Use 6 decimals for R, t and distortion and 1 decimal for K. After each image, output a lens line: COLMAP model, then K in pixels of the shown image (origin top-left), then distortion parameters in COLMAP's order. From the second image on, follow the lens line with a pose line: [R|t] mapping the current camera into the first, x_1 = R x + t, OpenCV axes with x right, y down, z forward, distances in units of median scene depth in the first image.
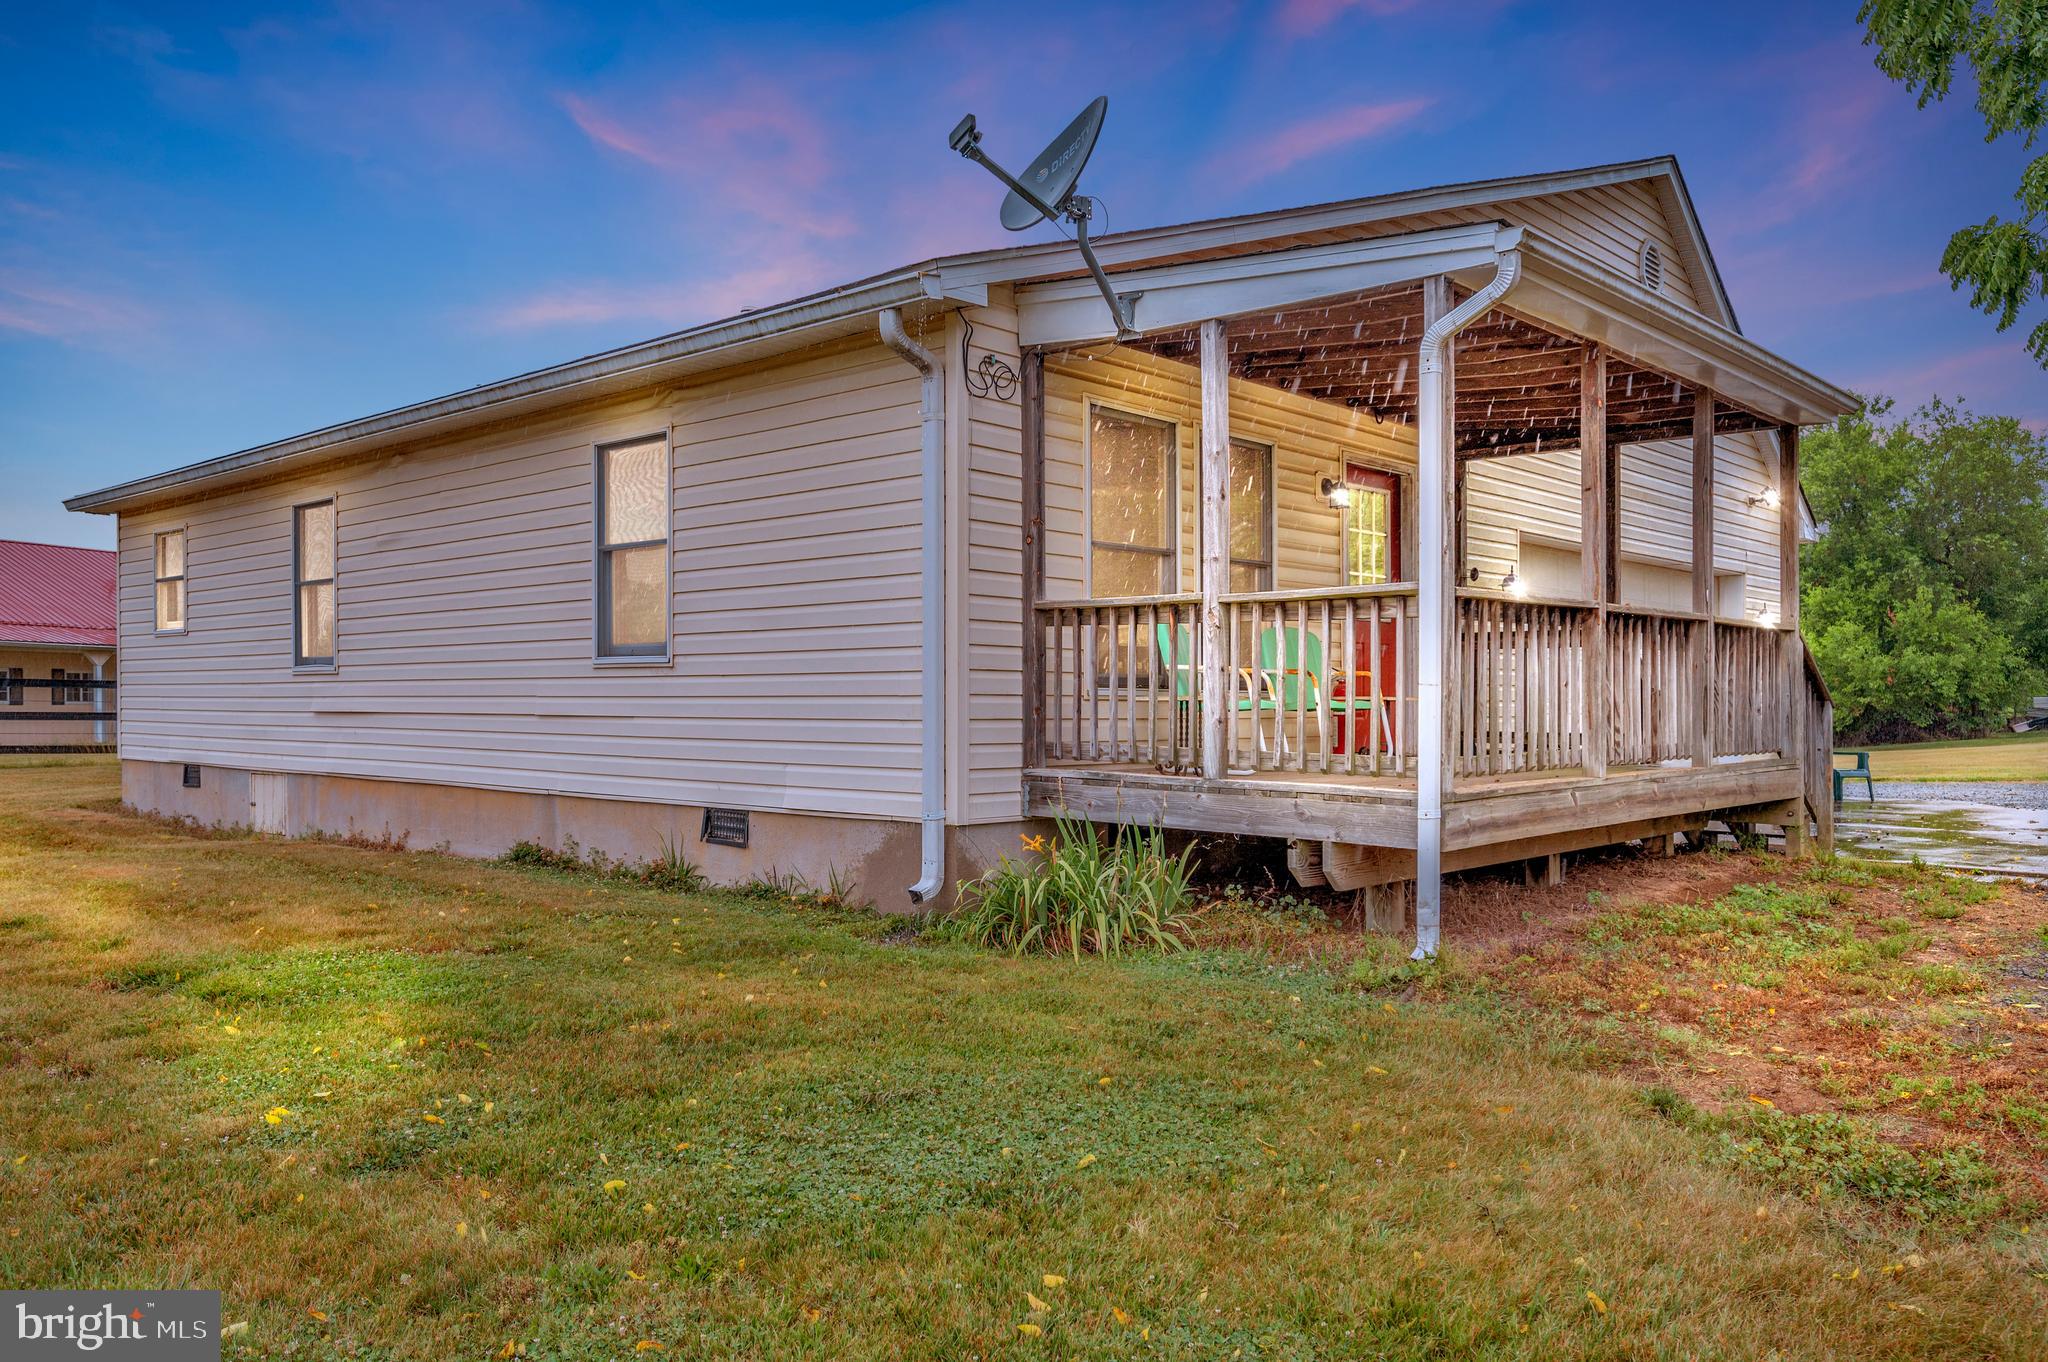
lens RADIAL K [[1535.0, 0, 1029.0], [0, 1535.0, 674.7], [0, 0, 1]] dist [0.004151, -0.001184]
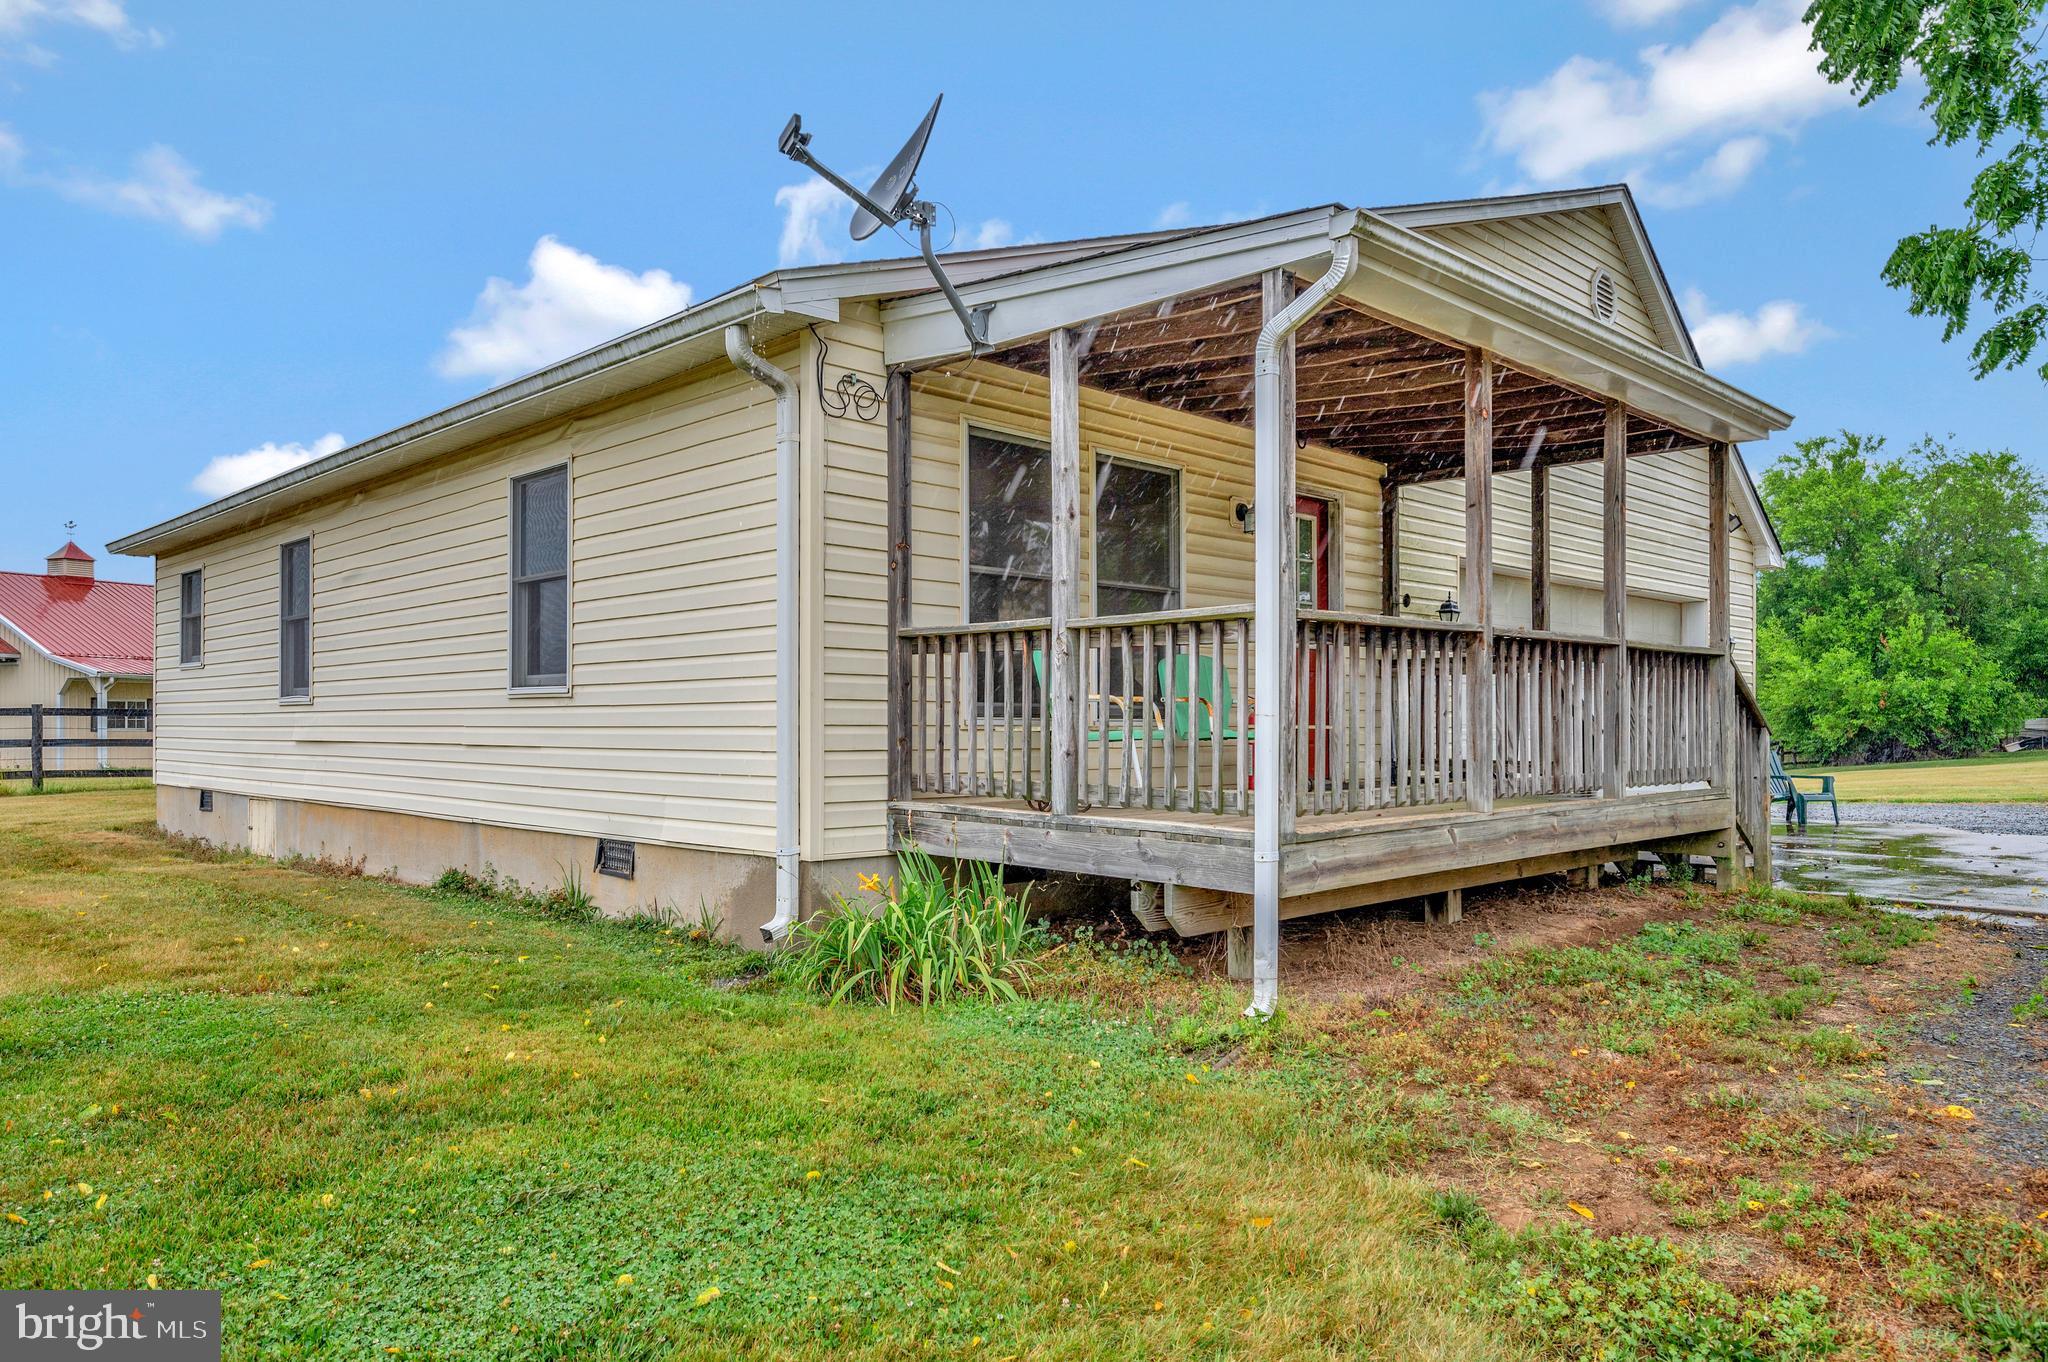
lens RADIAL K [[1386.9, 0, 1016.4], [0, 1386.9, 702.6], [0, 0, 1]] dist [0.000774, 0.001781]
pose [[0.998654, -0.003458, -0.051743, 0.121670], [0.003538, 0.999993, 0.001463, -0.002118], [0.051738, -0.001644, 0.998659, 0.130446]]
